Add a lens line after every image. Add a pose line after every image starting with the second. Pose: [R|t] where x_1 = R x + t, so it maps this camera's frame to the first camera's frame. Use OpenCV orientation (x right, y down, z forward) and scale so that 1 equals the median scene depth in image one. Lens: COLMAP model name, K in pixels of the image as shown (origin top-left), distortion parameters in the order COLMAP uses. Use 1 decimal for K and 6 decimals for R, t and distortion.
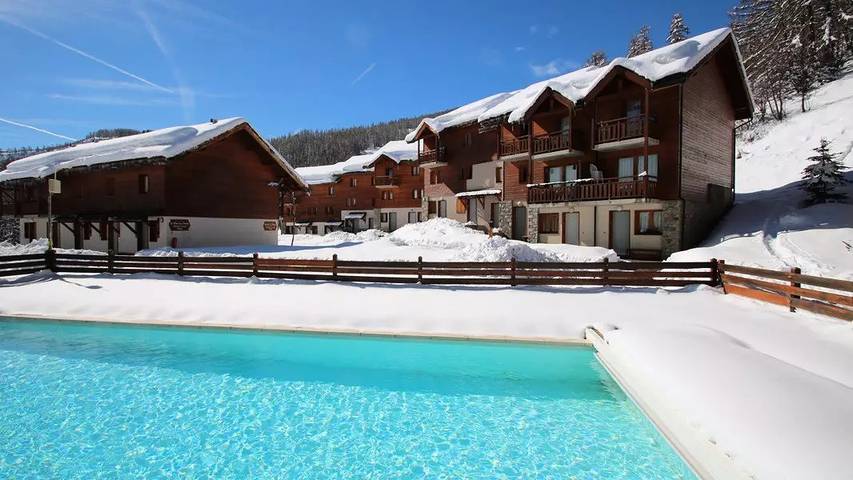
lens RADIAL K [[399.0, 0, 414.7], [0, 399.0, 239.9], [0, 0, 1]] dist [-0.001763, -0.010813]
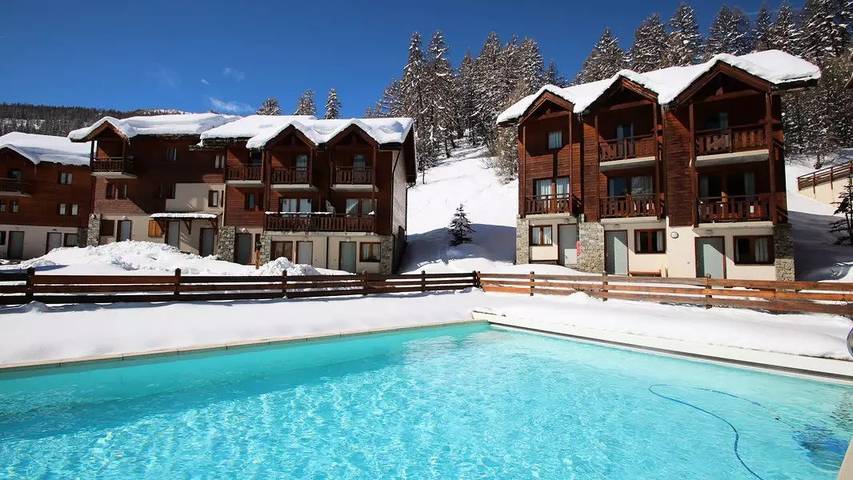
lens RADIAL K [[399.0, 0, 414.7], [0, 399.0, 239.9], [0, 0, 1]] dist [-0.001763, -0.010813]
pose [[0.671183, 0.059096, 0.738933, -0.199776], [0.006661, 0.996296, -0.085729, 0.021322], [-0.741262, 0.062462, 0.668303, 0.042624]]
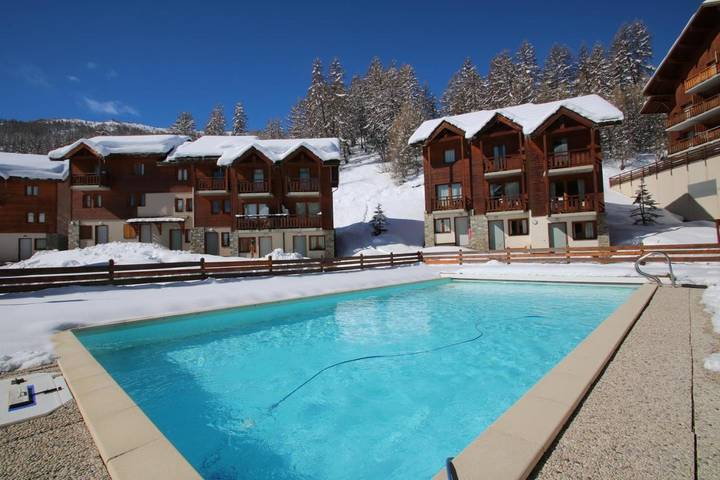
lens RADIAL K [[346.0, 0, 347.7], [0, 346.0, 240.3], [0, 0, 1]] dist [0.000141, -0.016084]
pose [[0.578113, 0.013866, 0.815839, -0.409319], [0.055746, 0.996848, -0.056445, 0.026796], [-0.814050, 0.078111, 0.575518, 0.054793]]
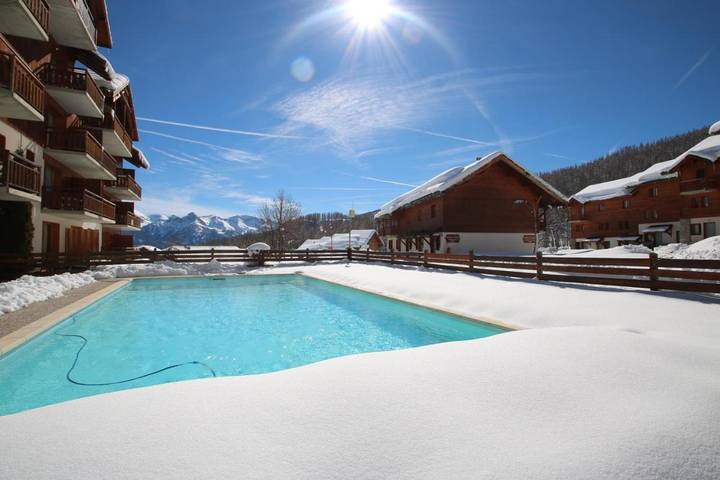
lens RADIAL K [[330.7, 0, 360.0], [0, 330.7, 240.0], [0, 0, 1]] dist [0.000432, -0.017278]
pose [[0.569301, -0.022344, -0.821826, 0.168110], [-0.022339, 0.998841, -0.042631, 0.023370], [0.821826, 0.042628, 0.568142, 0.080734]]
